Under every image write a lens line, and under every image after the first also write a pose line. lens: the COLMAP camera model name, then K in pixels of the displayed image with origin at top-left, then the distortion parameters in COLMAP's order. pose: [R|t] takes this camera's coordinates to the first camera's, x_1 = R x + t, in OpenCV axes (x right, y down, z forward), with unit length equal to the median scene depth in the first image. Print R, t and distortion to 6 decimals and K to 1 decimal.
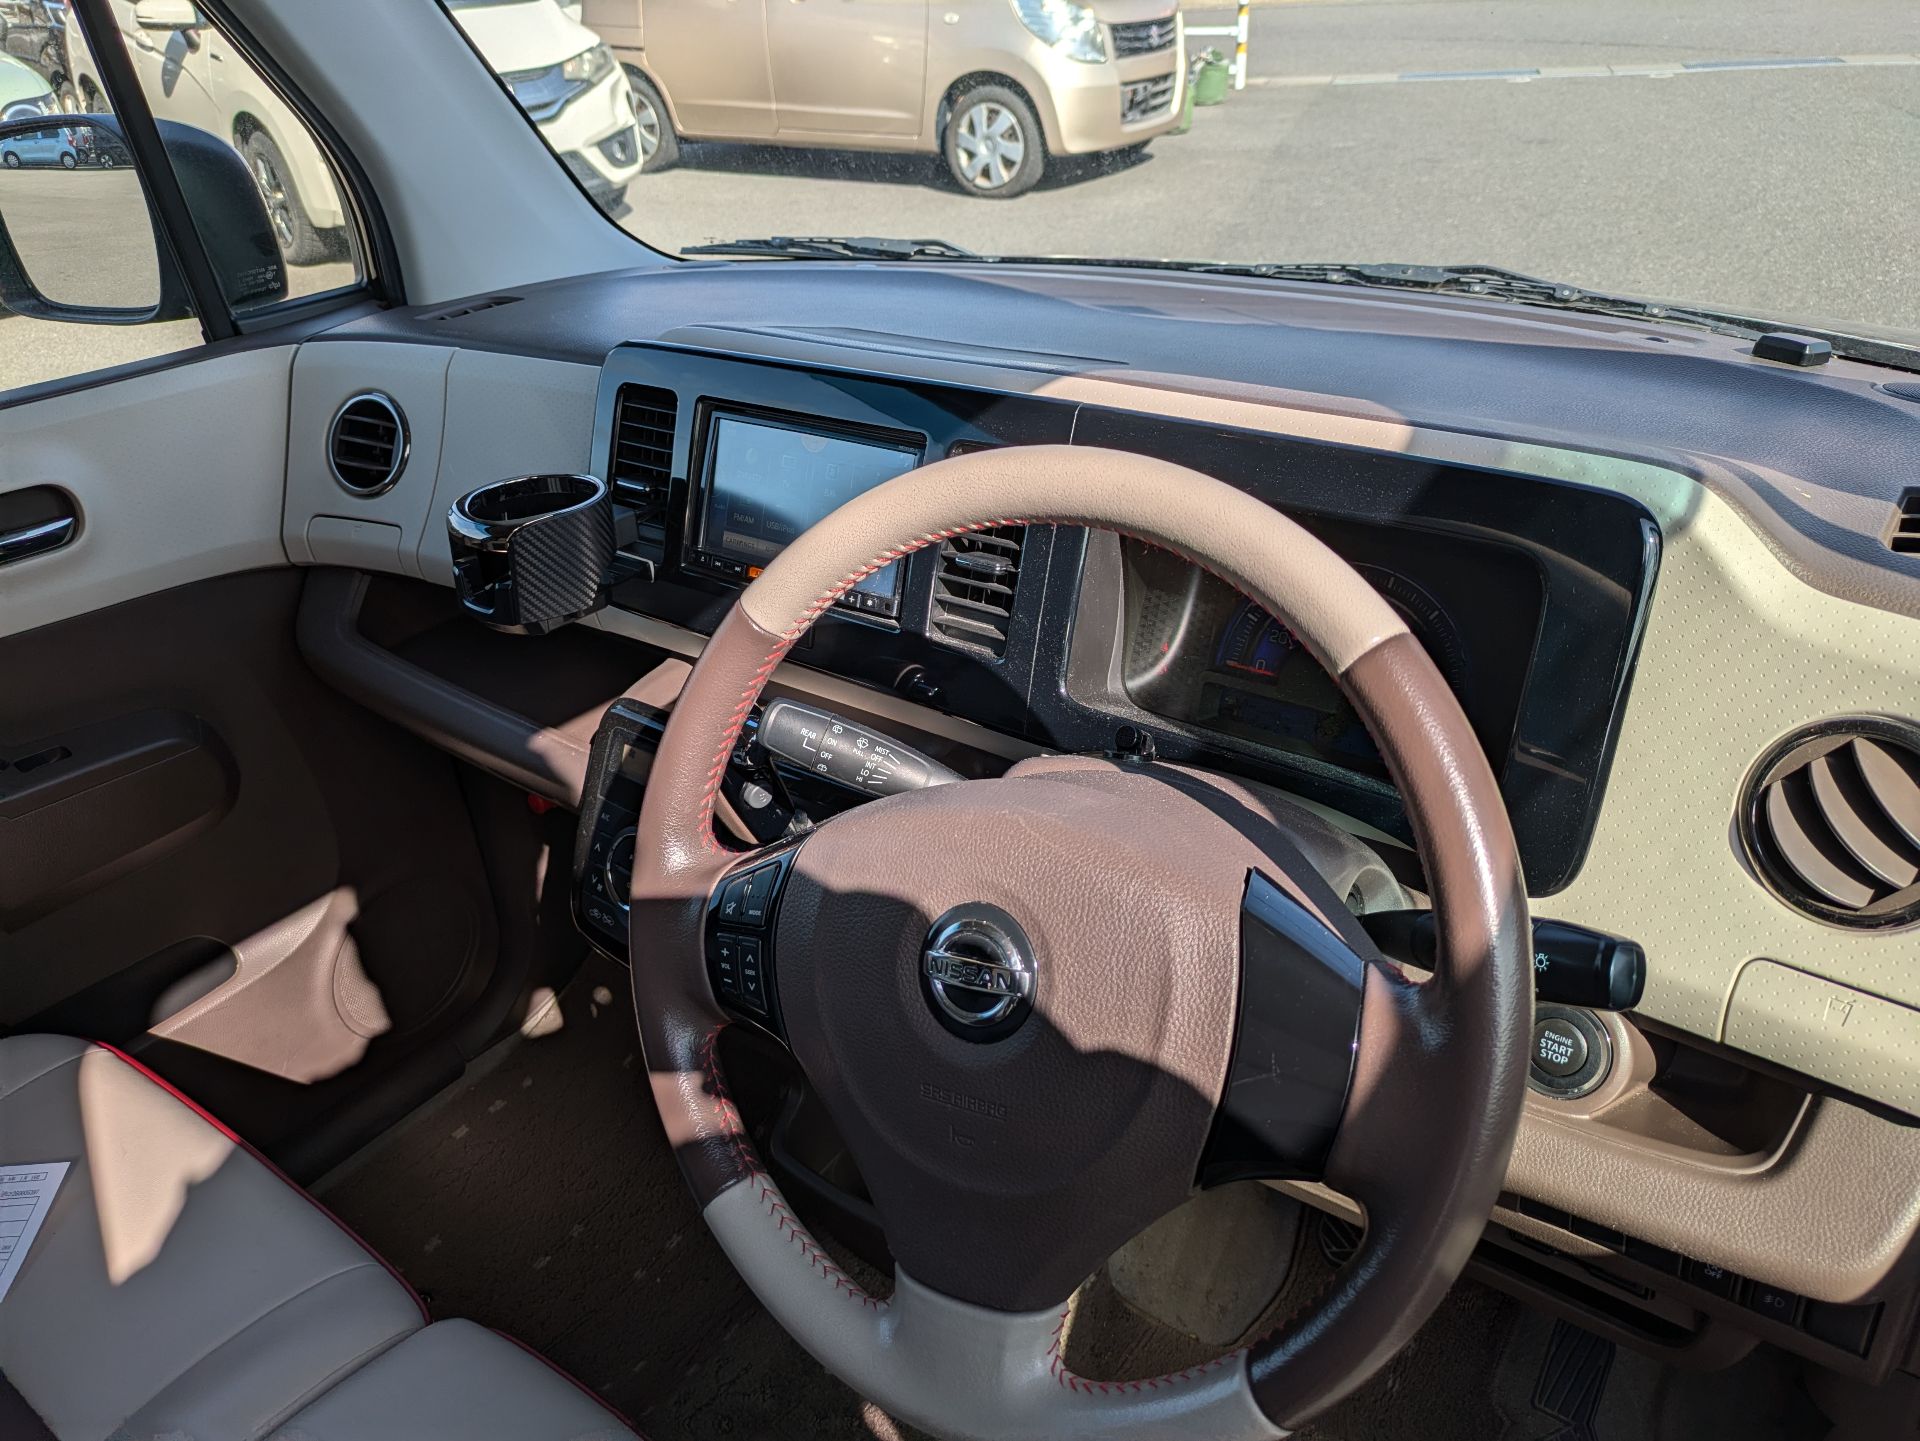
lens RADIAL K [[1376.5, 0, 960.0], [0, 1376.5, 720.5], [0, 0, 1]] dist [-0.008167, -0.007397]
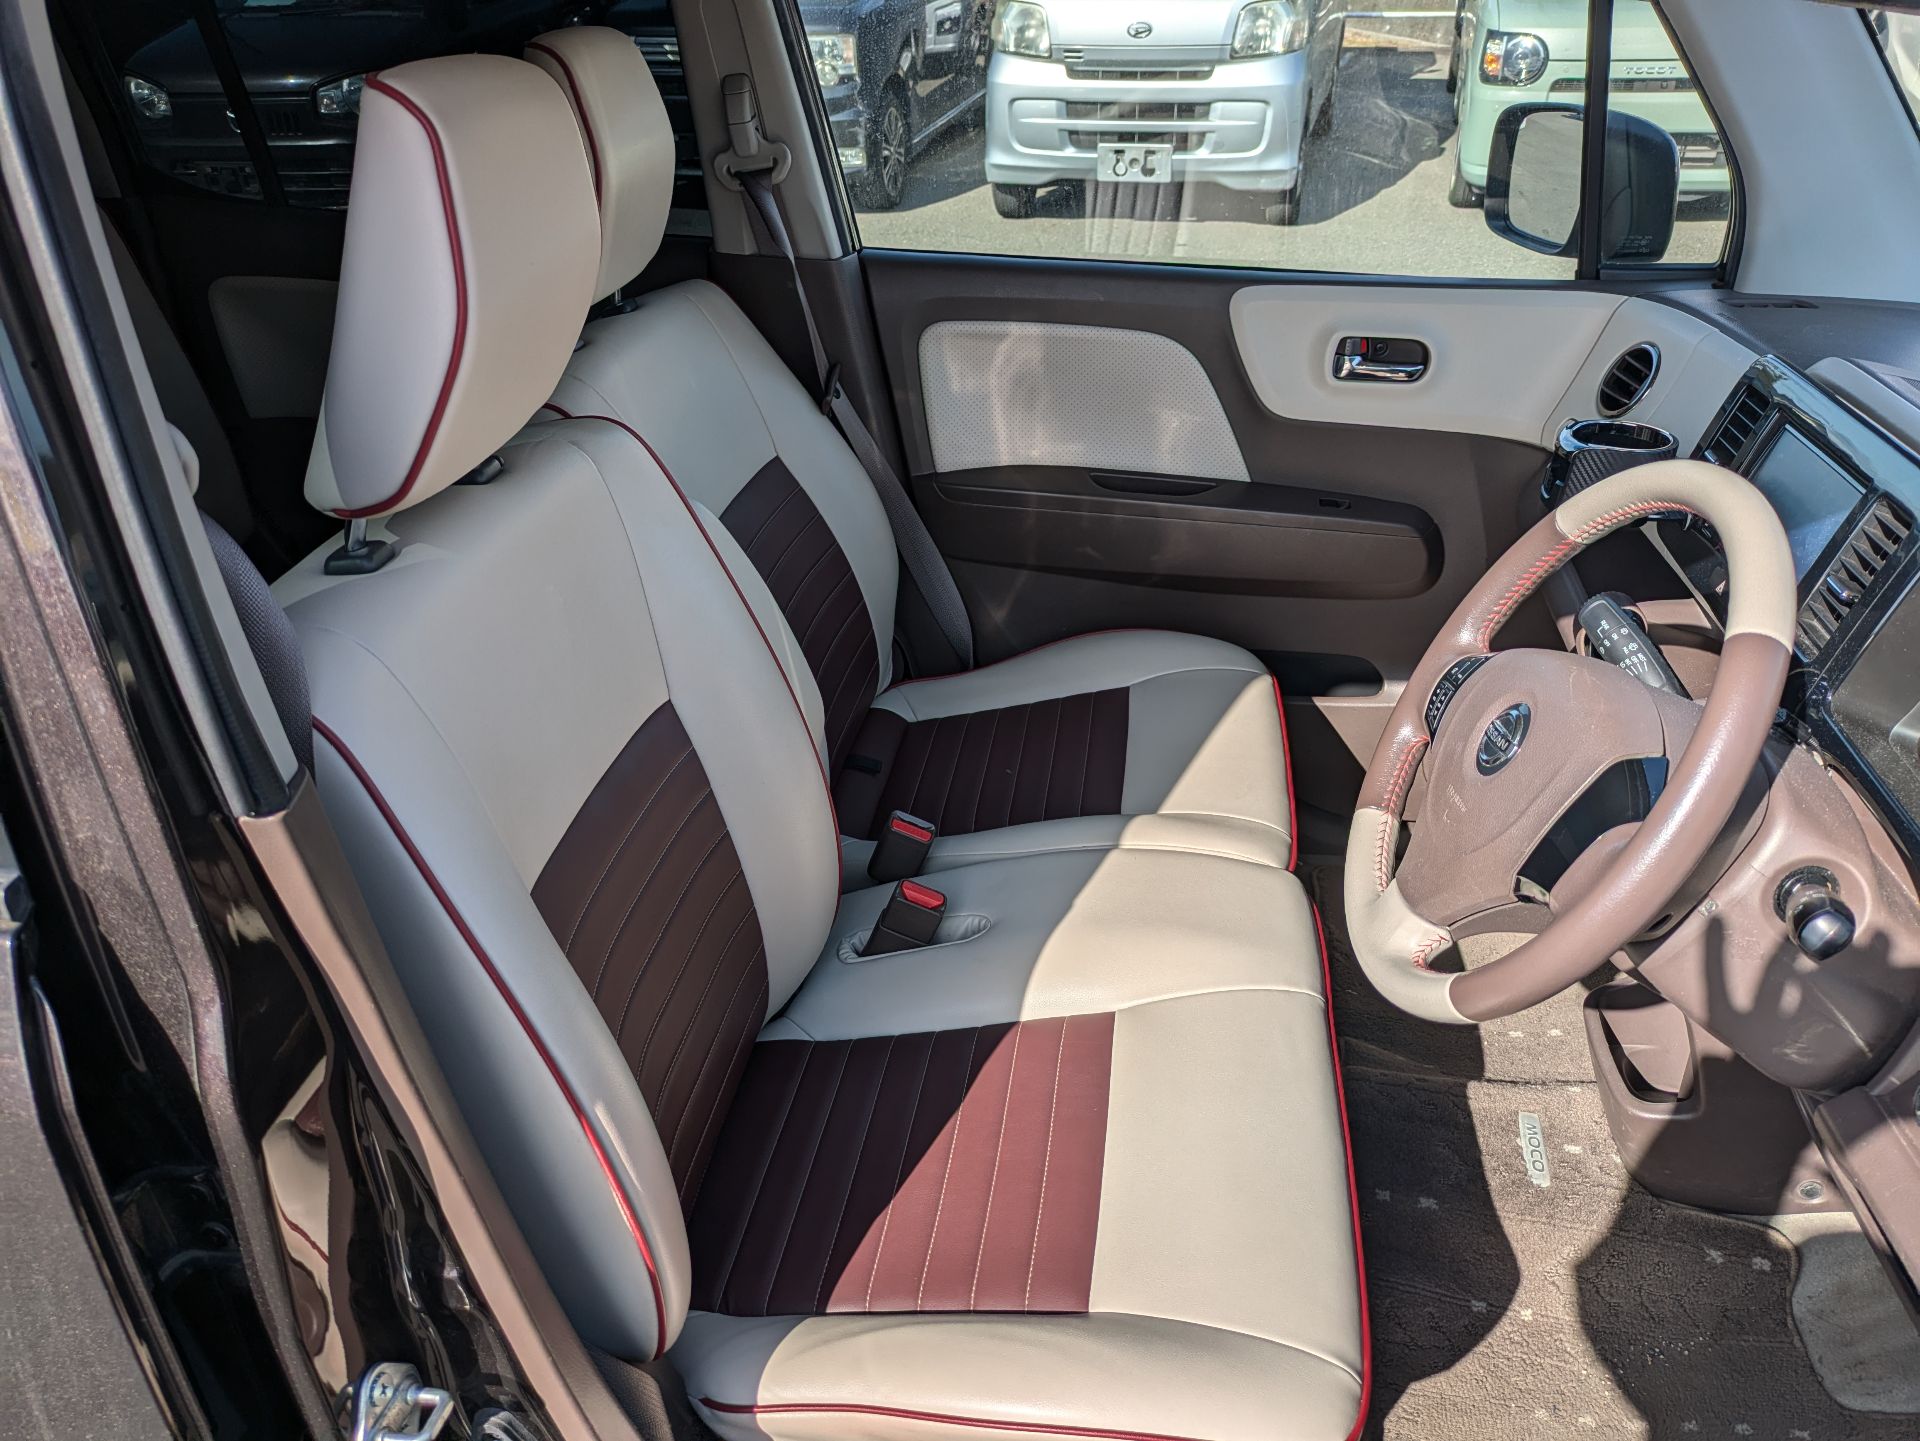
lens RADIAL K [[1376.5, 0, 960.0], [0, 1376.5, 720.5], [0, 0, 1]] dist [-0.008167, -0.007397]
pose [[0.461513, 0.477650, -0.747567, 0.422598], [-0.432239, 0.856958, 0.280701, -0.010709], [0.774710, 0.193581, 0.601956, -0.242564]]
